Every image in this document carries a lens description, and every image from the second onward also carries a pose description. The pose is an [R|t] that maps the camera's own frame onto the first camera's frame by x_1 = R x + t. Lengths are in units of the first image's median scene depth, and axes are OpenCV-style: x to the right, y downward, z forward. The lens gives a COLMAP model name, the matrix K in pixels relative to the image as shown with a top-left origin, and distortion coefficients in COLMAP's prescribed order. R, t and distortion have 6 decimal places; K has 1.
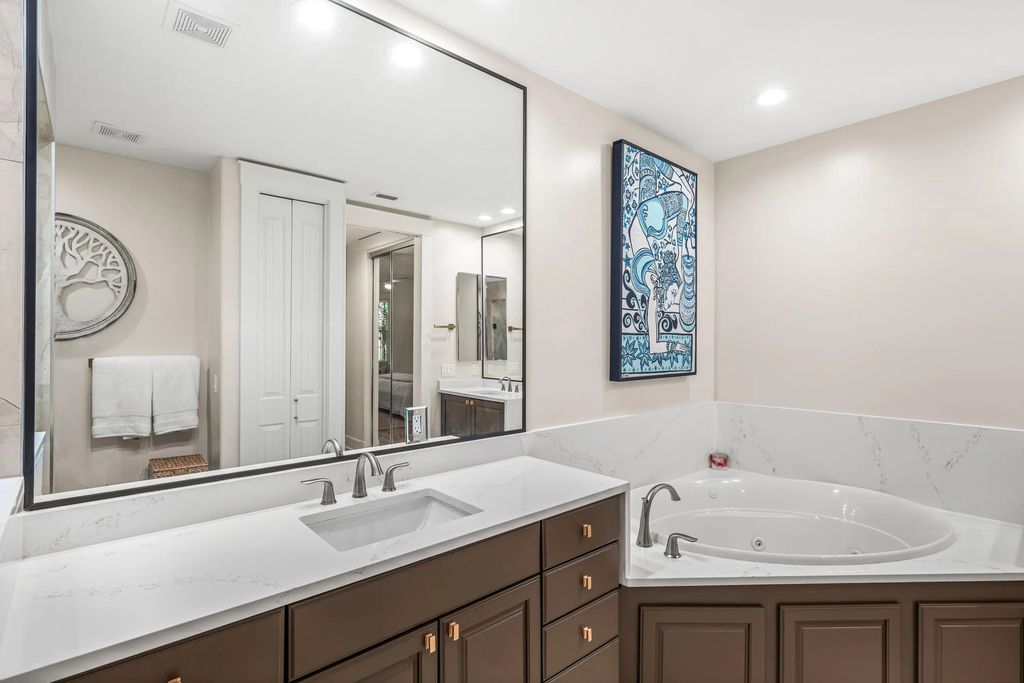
lens RADIAL K [[491.6, 0, 511.5], [0, 491.6, 344.4], [0, 0, 1]] dist [0.000528, 0.000068]
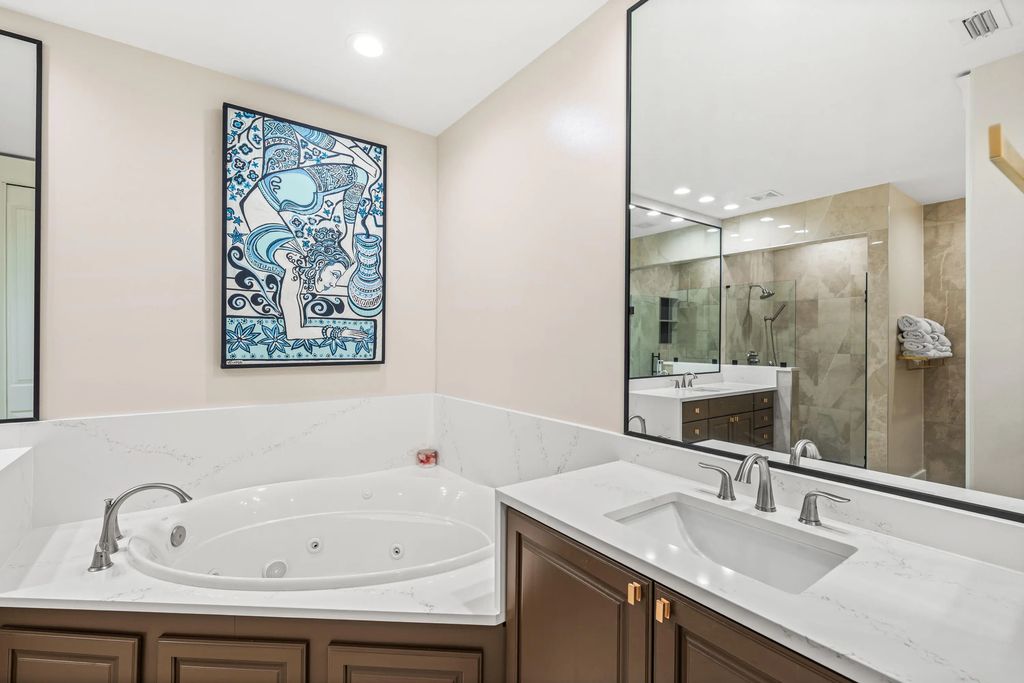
lens RADIAL K [[455.3, 0, 508.4], [0, 455.3, 342.9], [0, 0, 1]] dist [-0.001099, -0.000467]
pose [[0.996360, 0.004909, -0.085102, 0.765741], [-0.004813, 0.999988, 0.001329, 0.022516], [0.085107, -0.000914, 0.996371, 0.189618]]
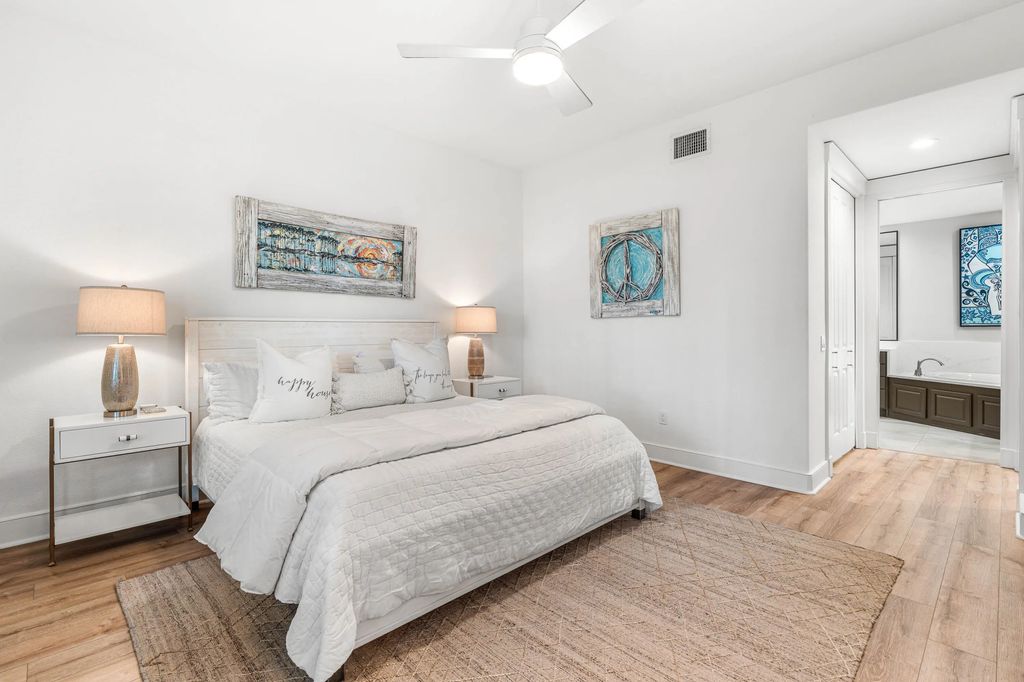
lens RADIAL K [[468.4, 0, 506.7], [0, 468.4, 328.1], [0, 0, 1]] dist [0.001584, -0.000369]
pose [[0.044175, -0.002126, -0.999022, 2.307343], [0.001129, 0.999997, -0.002078, 0.078648], [0.999023, -0.001036, 0.044178, -1.287298]]
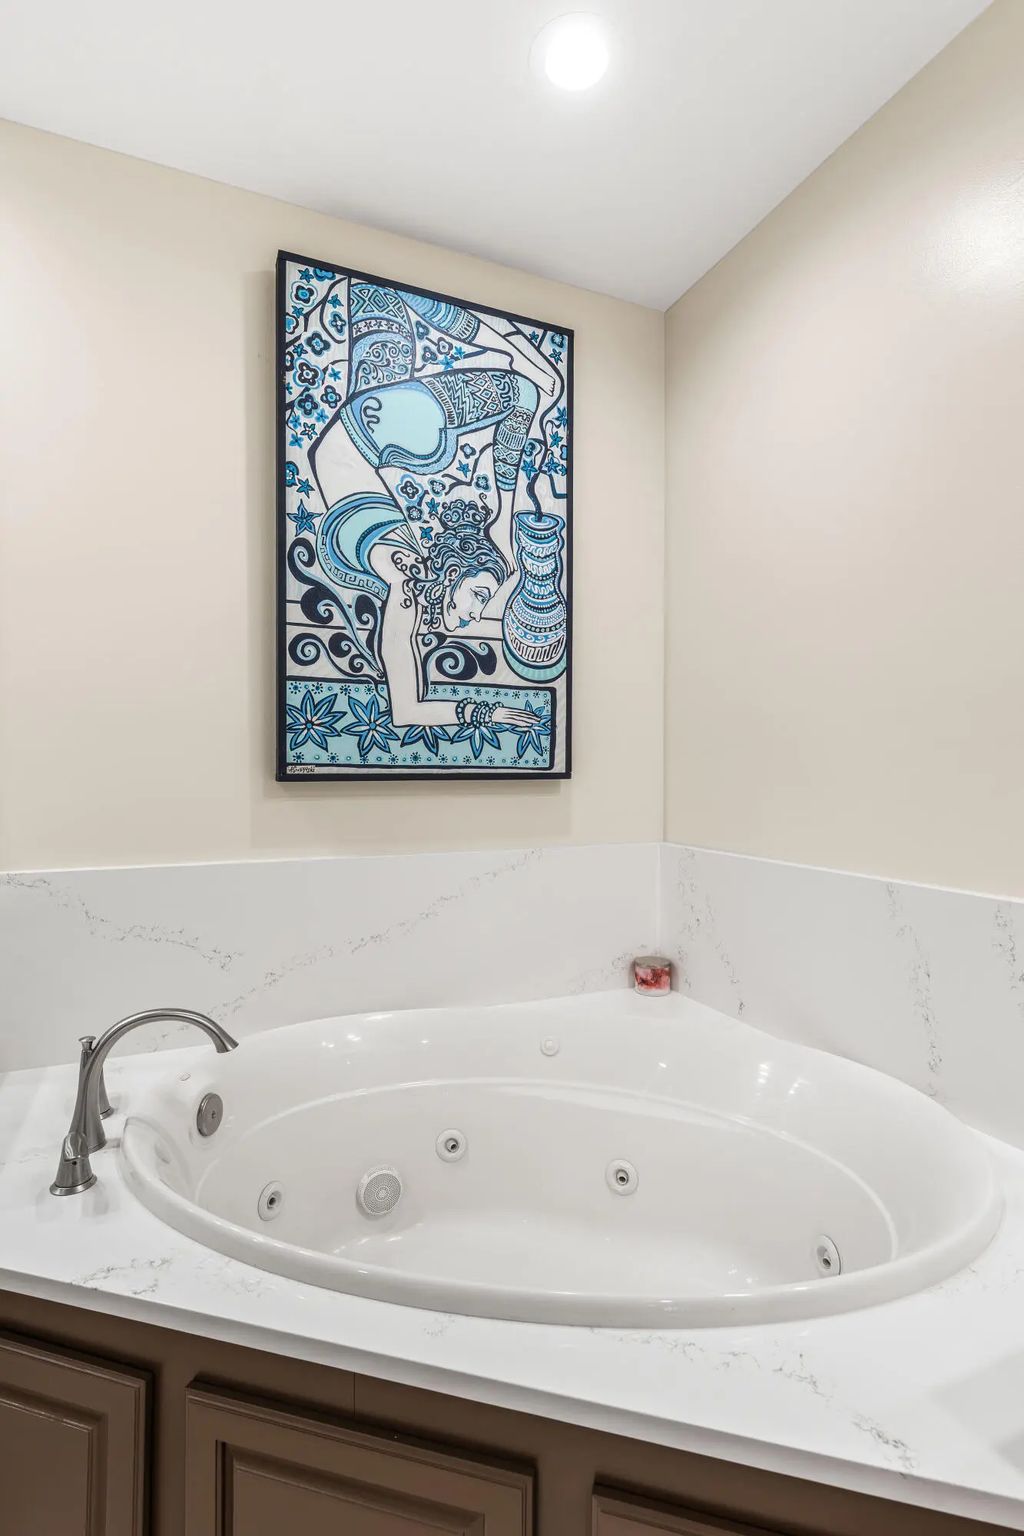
lens RADIAL K [[748.9, 0, 496.8], [0, 748.9, 777.5], [0, 0, 1]] dist [0.002083, -0.000124]
pose [[0.952361, 0.003070, -0.304957, 0.586499], [-0.000372, 0.999960, 0.008904, 0.061159], [0.304973, -0.008366, 0.952324, 0.365706]]
